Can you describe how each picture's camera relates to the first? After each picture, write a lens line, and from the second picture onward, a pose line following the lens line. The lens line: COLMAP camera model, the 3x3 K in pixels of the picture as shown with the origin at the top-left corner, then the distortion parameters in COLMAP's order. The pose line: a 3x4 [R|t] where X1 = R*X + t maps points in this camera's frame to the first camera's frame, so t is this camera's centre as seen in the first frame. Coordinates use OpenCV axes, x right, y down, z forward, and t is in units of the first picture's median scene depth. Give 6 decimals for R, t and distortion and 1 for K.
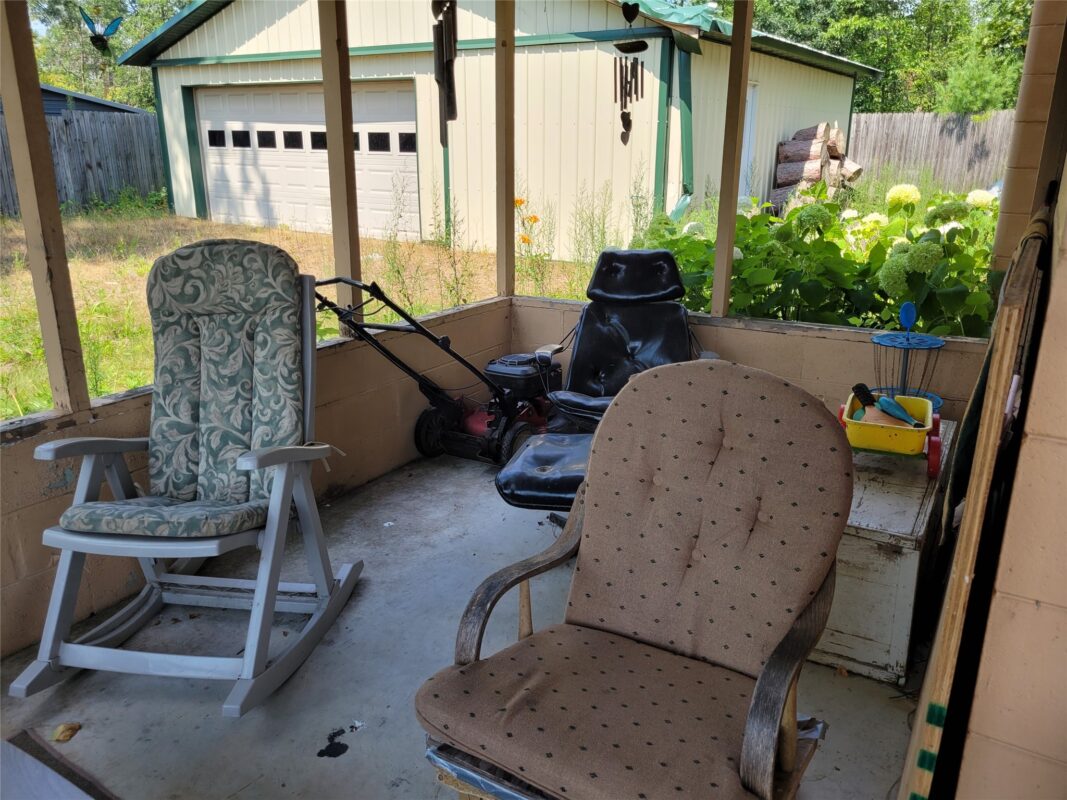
lens RADIAL K [[809.8, 0, 533.6], [0, 809.8, 398.5], [0, 0, 1]] dist [0.042727, -0.035774]
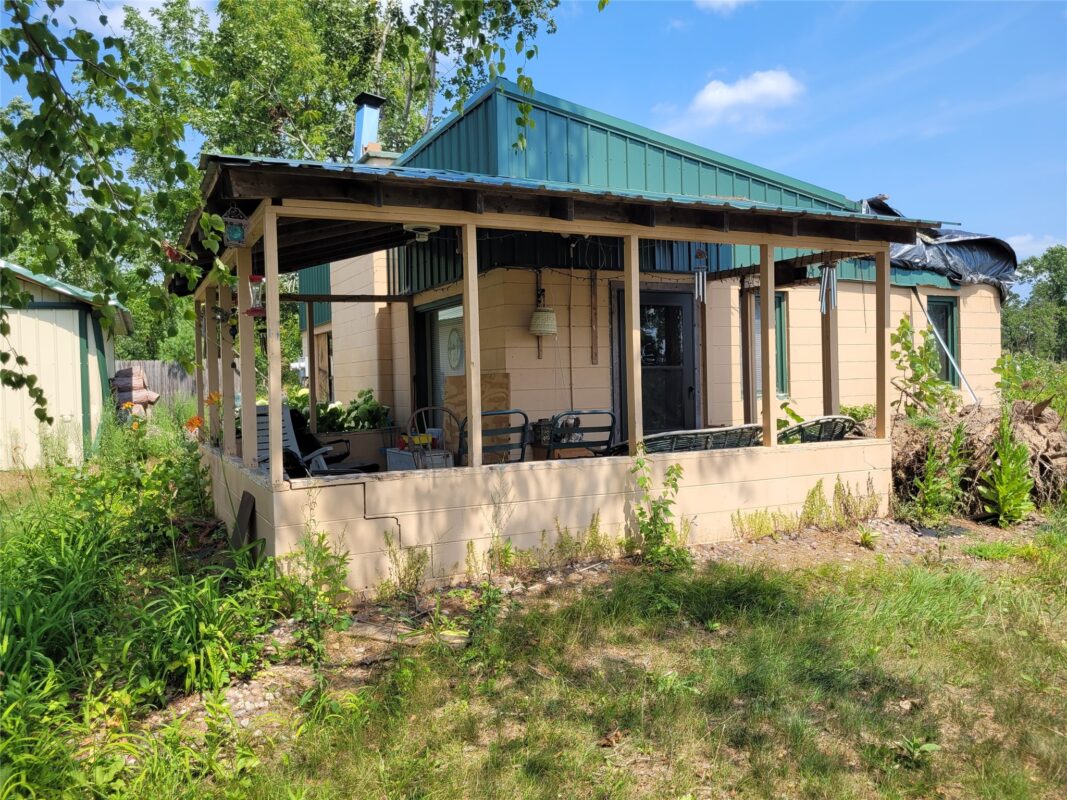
lens RADIAL K [[809.8, 0, 530.2], [0, 809.8, 393.7], [0, 0, 1]] dist [0.042727, -0.035774]
pose [[0.537388, -0.034603, 0.842625, -0.423923], [0.281325, 0.949281, -0.140433, 0.089682], [-0.795028, 0.312518, 0.519867, -0.239668]]
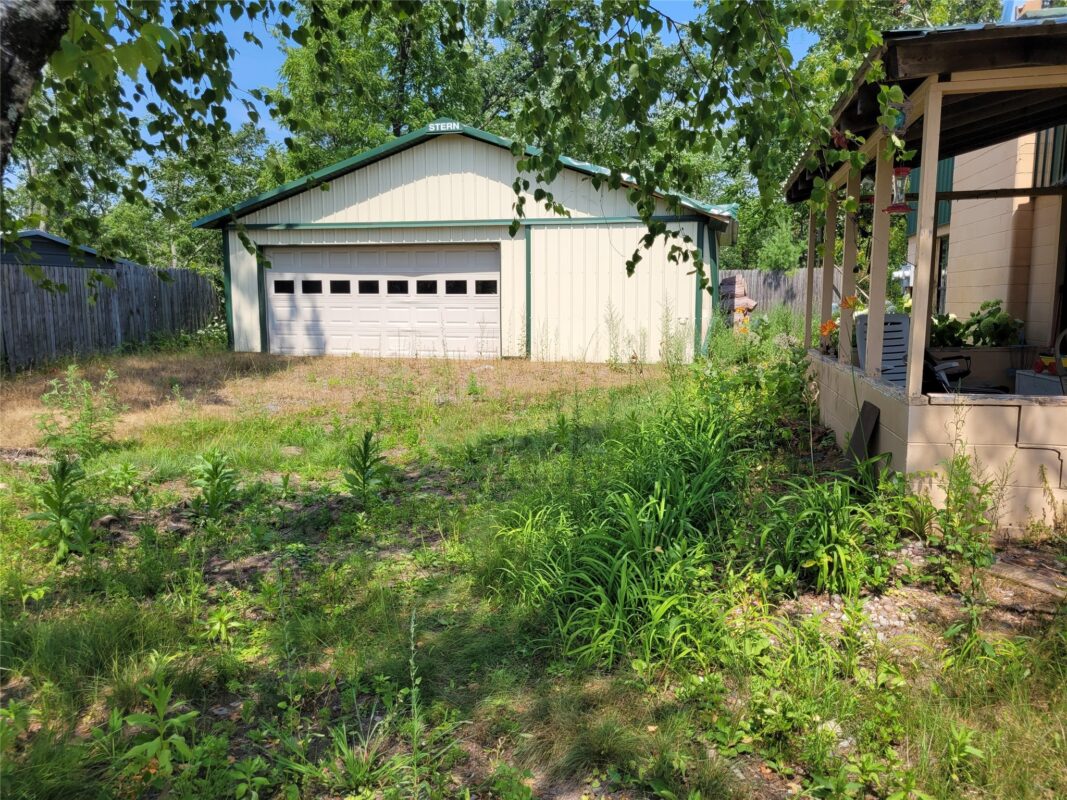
lens RADIAL K [[809.8, 0, 540.2], [0, 809.8, 400.5], [0, 0, 1]] dist [0.042727, -0.035774]
pose [[0.945439, -0.048109, 0.322227, -0.434022], [0.105415, 0.981007, -0.162827, 0.085516], [-0.308273, 0.187911, 0.932554, -0.215592]]
